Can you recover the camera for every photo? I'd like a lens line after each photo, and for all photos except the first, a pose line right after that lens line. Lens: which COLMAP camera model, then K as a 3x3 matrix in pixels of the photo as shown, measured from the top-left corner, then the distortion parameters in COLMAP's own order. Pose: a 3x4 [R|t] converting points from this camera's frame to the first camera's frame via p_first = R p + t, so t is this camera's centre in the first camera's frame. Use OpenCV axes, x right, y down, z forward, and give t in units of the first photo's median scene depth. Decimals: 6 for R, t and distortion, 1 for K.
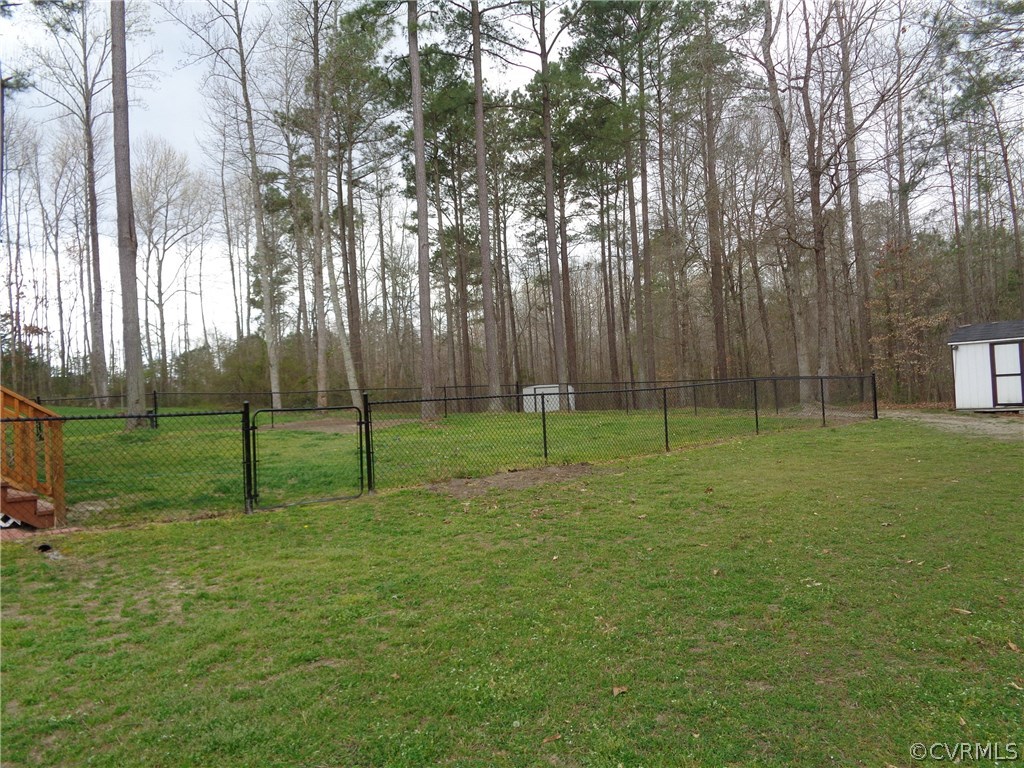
lens RADIAL K [[769.2, 0, 510.3], [0, 769.2, 381.8], [0, 0, 1]] dist [-0.001941, 0.007459]
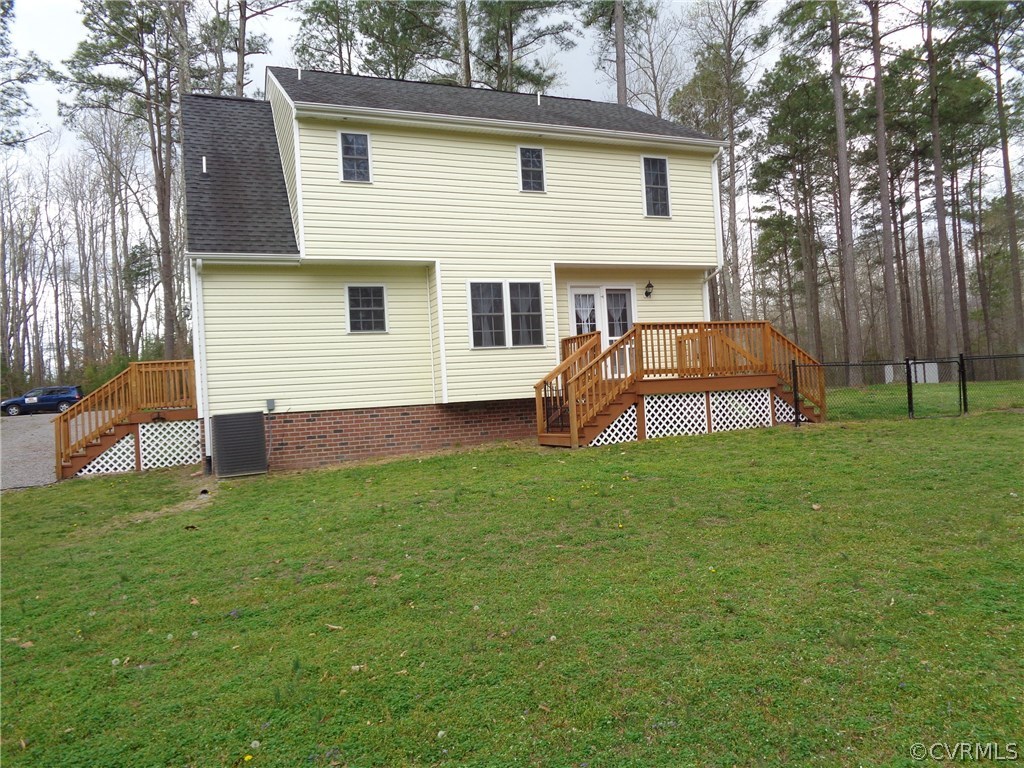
lens RADIAL K [[769.2, 0, 517.9], [0, 769.2, 380.5], [0, 0, 1]] dist [-0.001941, 0.007459]
pose [[0.943415, -0.015772, -0.331238, -0.093547], [0.020282, 0.999743, 0.010163, 0.006824], [0.330993, -0.016307, 0.943492, -0.146054]]
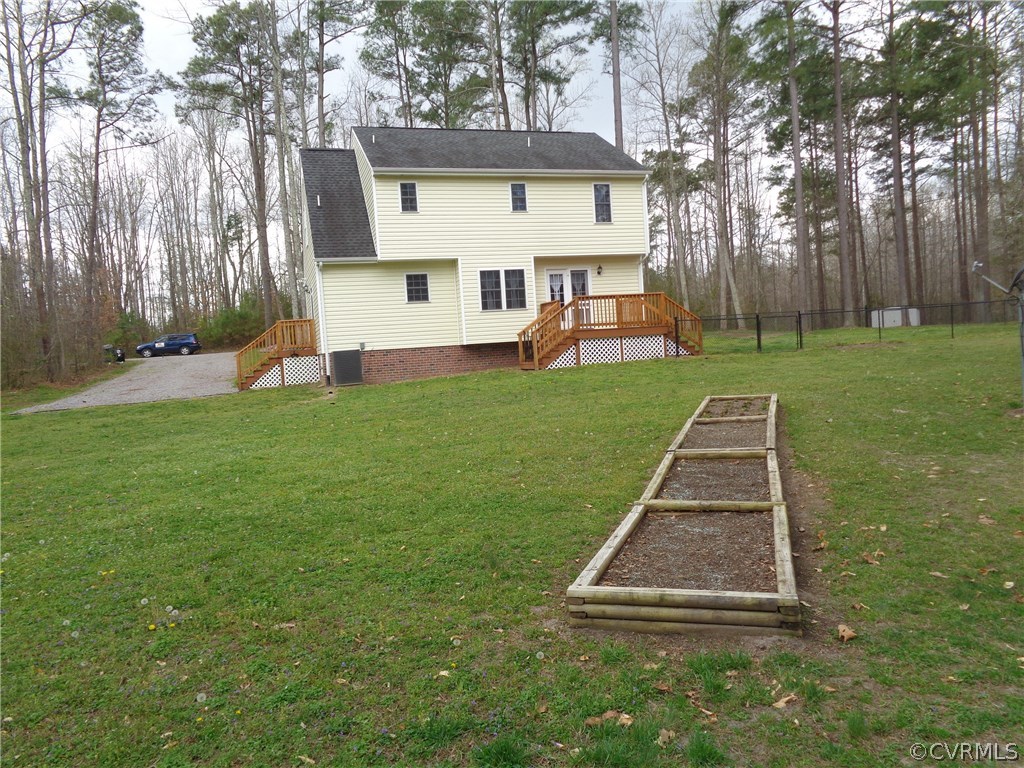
lens RADIAL K [[769.2, 0, 520.8], [0, 769.2, 384.7], [0, 0, 1]] dist [-0.001941, 0.007459]
pose [[0.915816, 0.009825, -0.401478, -0.002034], [0.027482, 0.995824, 0.087059, 0.002398], [0.400656, -0.090763, 0.911722, -0.289858]]
